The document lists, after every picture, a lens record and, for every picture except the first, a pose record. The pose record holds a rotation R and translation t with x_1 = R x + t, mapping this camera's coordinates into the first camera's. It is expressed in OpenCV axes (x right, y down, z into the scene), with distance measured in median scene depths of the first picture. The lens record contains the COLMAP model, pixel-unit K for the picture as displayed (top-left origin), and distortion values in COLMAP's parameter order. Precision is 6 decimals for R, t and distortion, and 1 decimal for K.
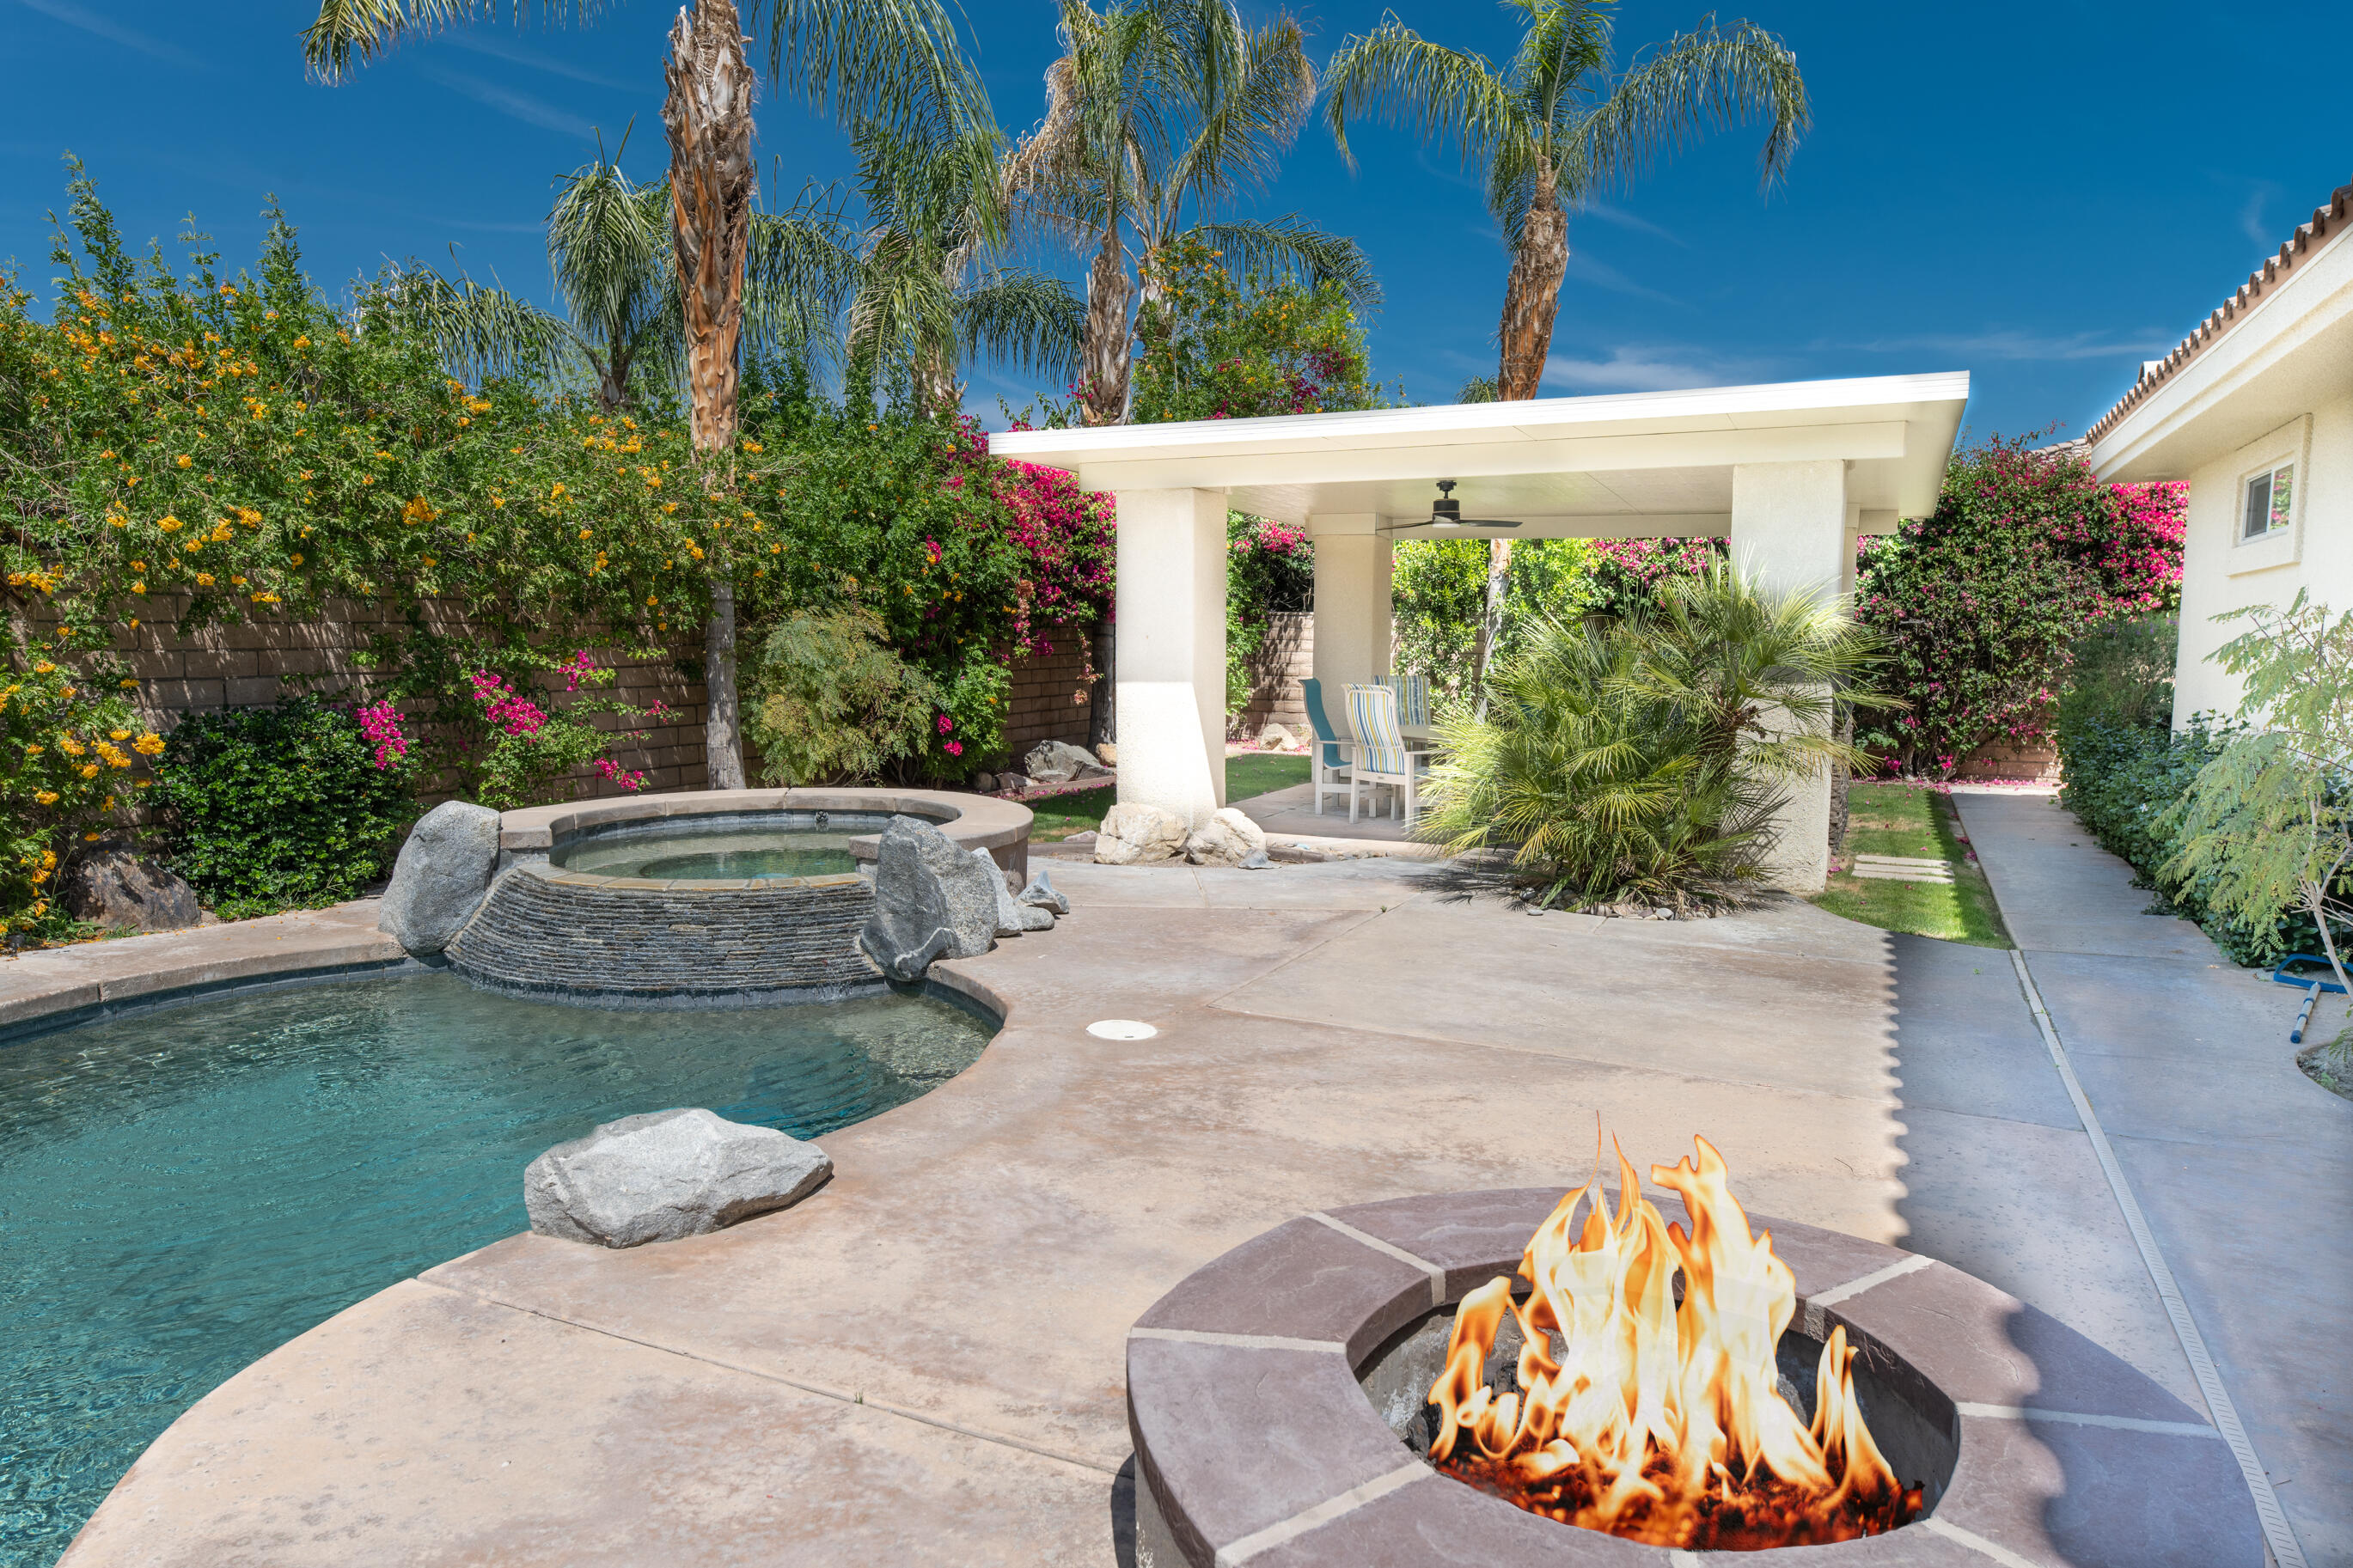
lens RADIAL K [[1619.0, 0, 1181.2], [0, 1619.0, 783.0], [0, 0, 1]] dist [0.011393, 0.000343]
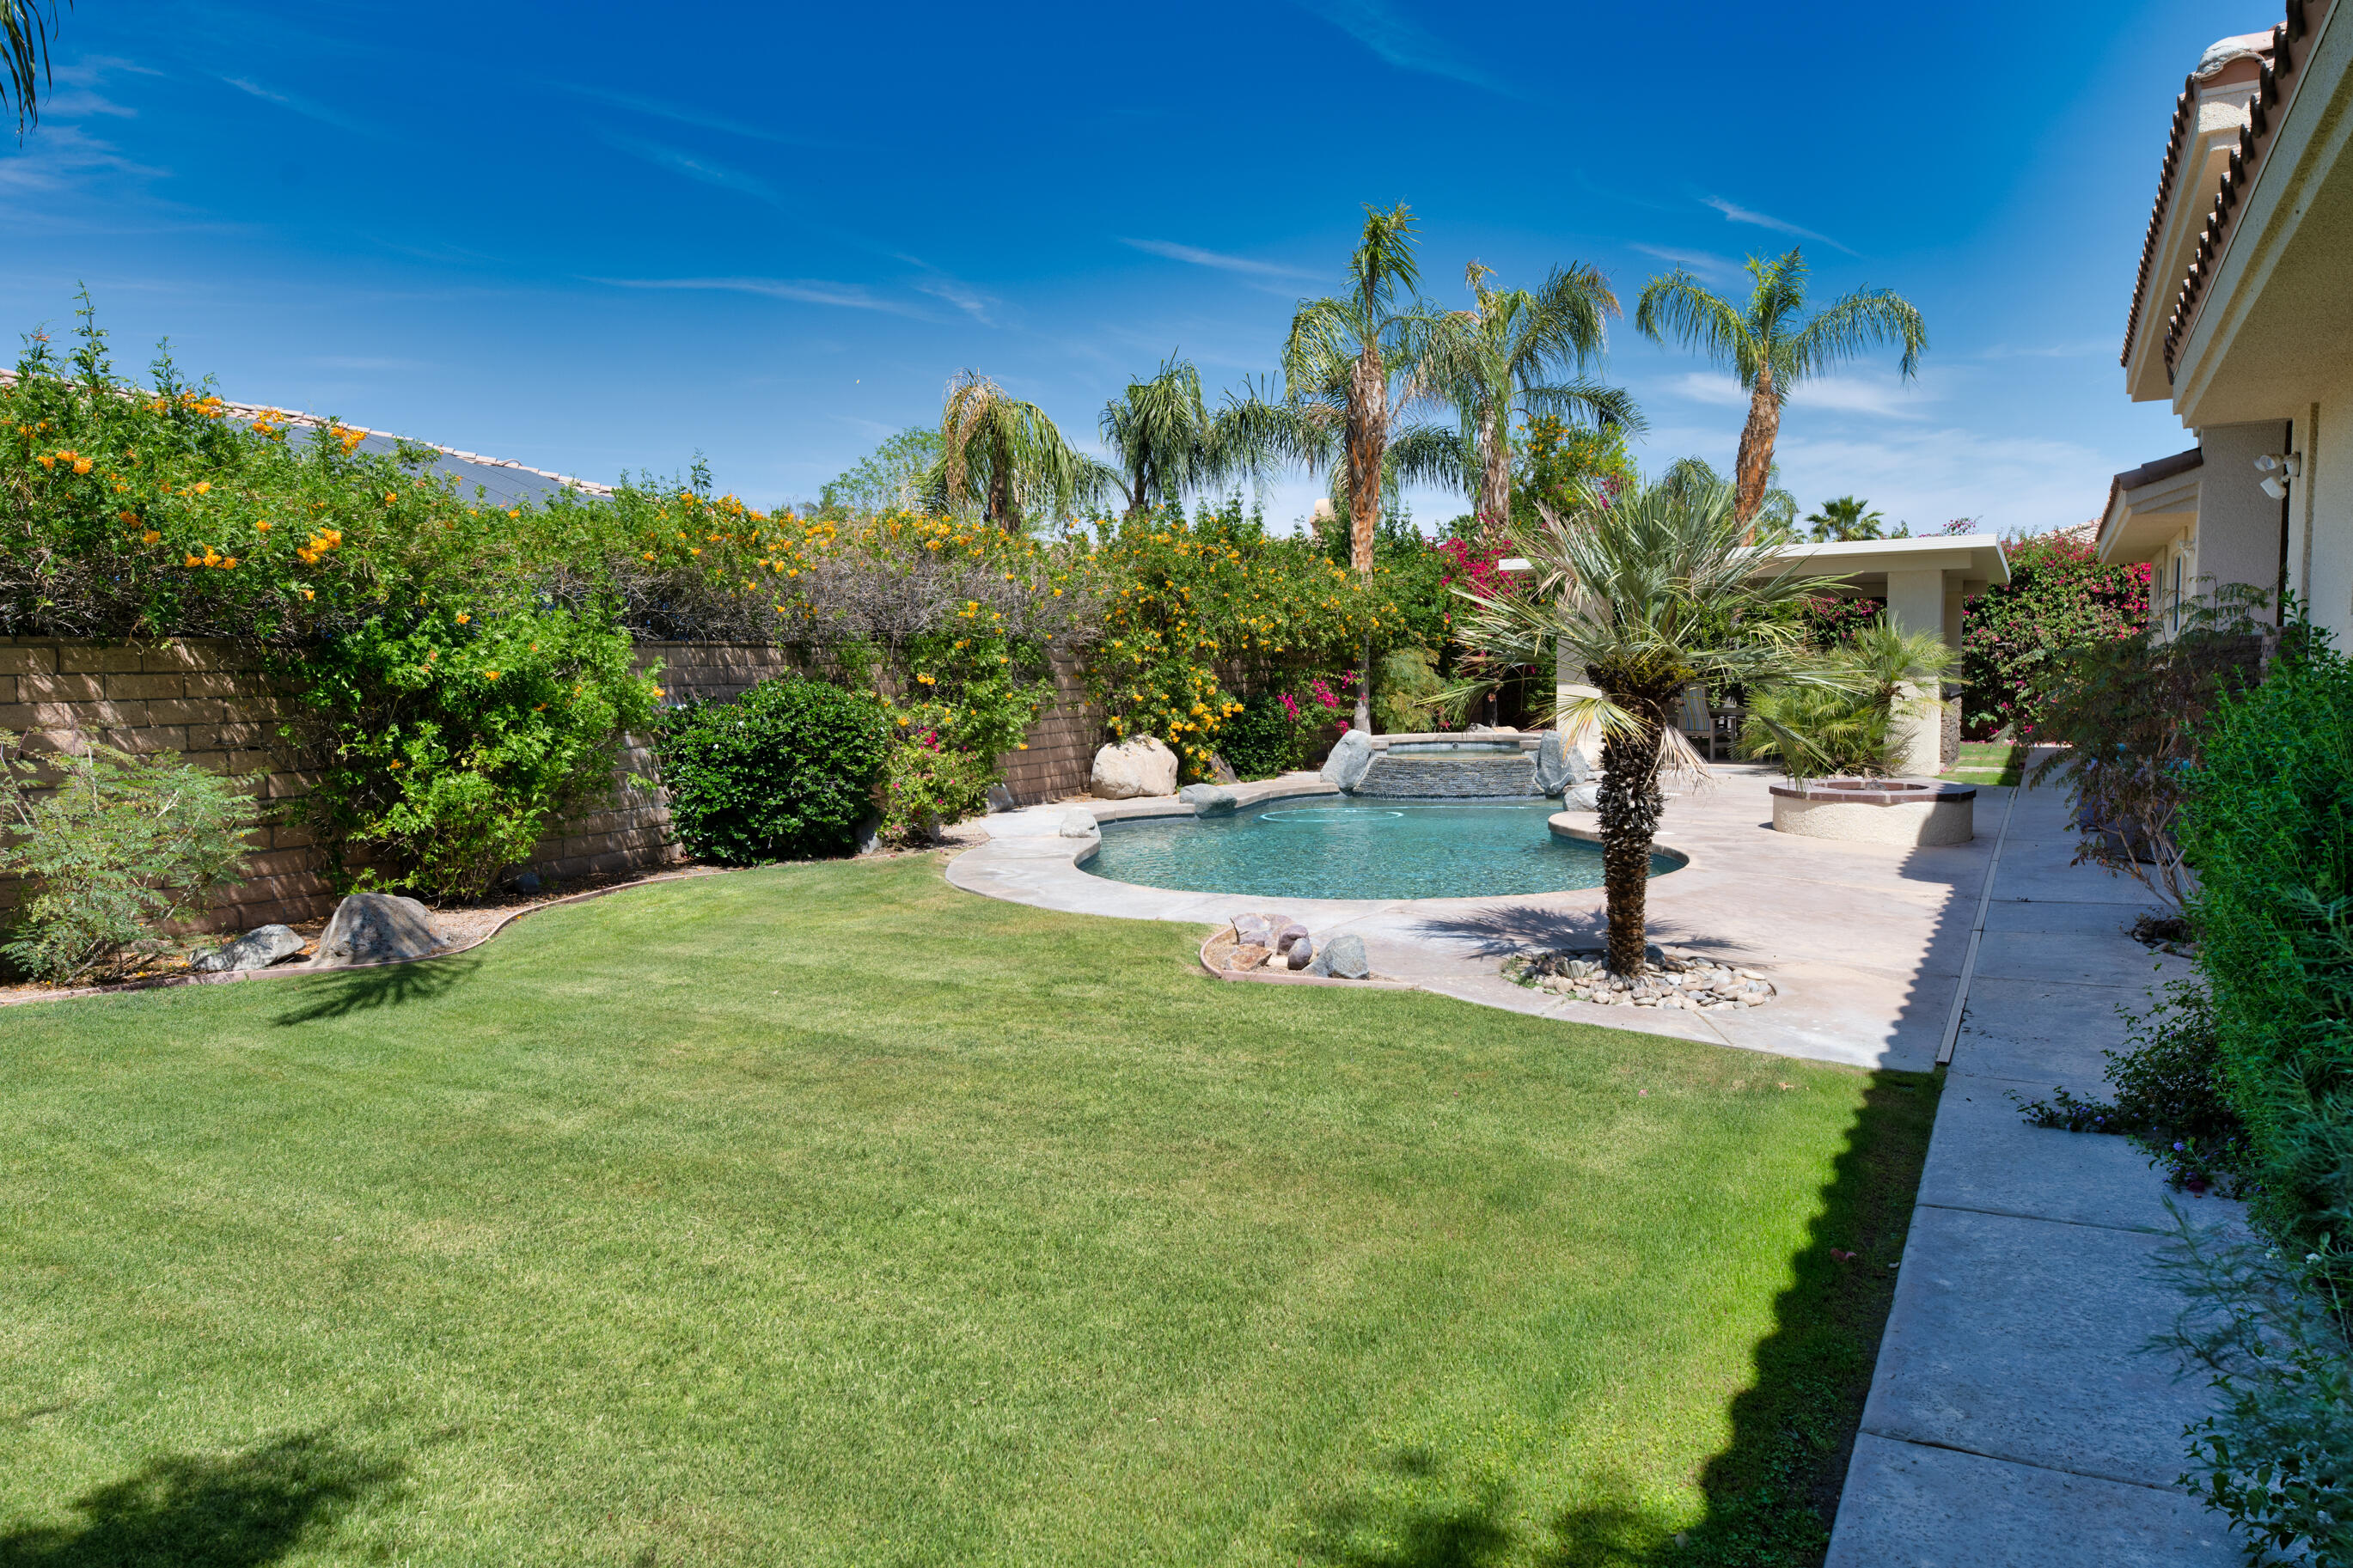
lens RADIAL K [[1619.0, 0, 1172.7], [0, 1619.0, 786.2], [0, 0, 1]] dist [0.011393, 0.000343]
pose [[0.995714, -0.011541, -0.091761, -0.341448], [0.009788, 0.999761, -0.019532, 0.098249], [0.091964, 0.018550, 0.995589, -1.022027]]
